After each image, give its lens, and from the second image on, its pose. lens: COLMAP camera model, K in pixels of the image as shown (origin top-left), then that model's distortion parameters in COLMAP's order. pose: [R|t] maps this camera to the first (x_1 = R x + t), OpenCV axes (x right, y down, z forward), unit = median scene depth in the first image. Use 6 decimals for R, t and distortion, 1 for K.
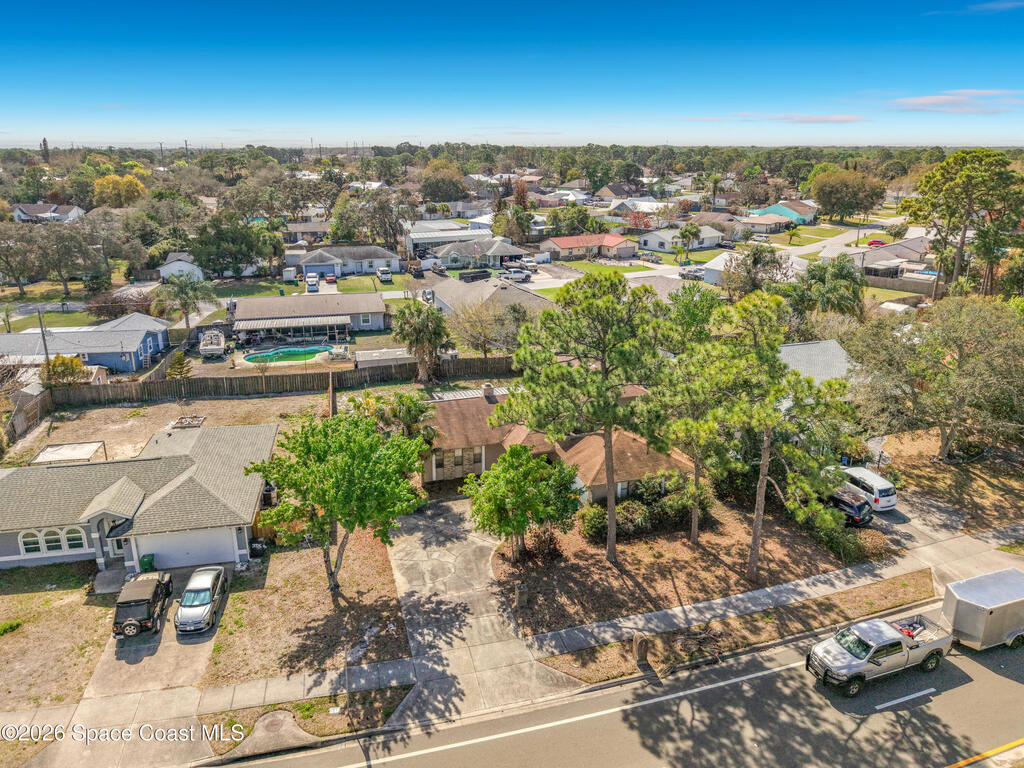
lens RADIAL K [[724.4, 0, 497.2], [0, 724.4, 340.3], [0, 0, 1]] dist [0.039132, -0.064181]
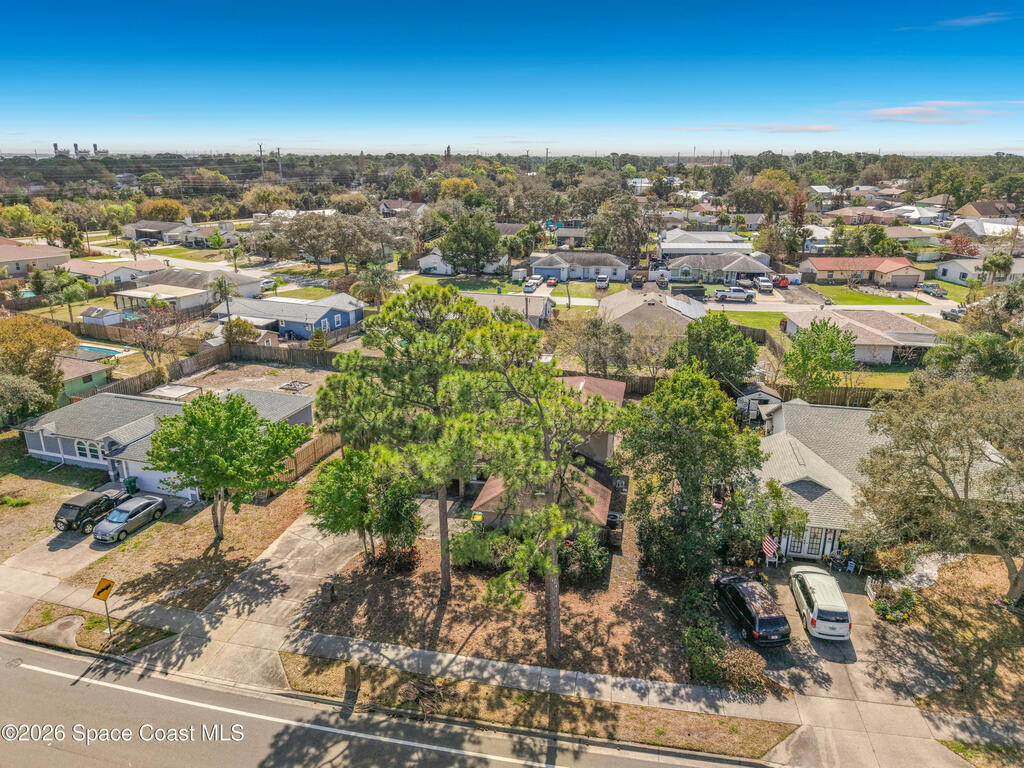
lens RADIAL K [[721.9, 0, 500.5], [0, 721.9, 302.1], [0, 0, 1]] dist [0.023208, -0.021835]
pose [[0.870473, 0.102125, -0.481505, 0.645820], [-0.130252, 0.991159, -0.025251, -0.056147], [0.474670, 0.084697, 0.876079, 0.172656]]
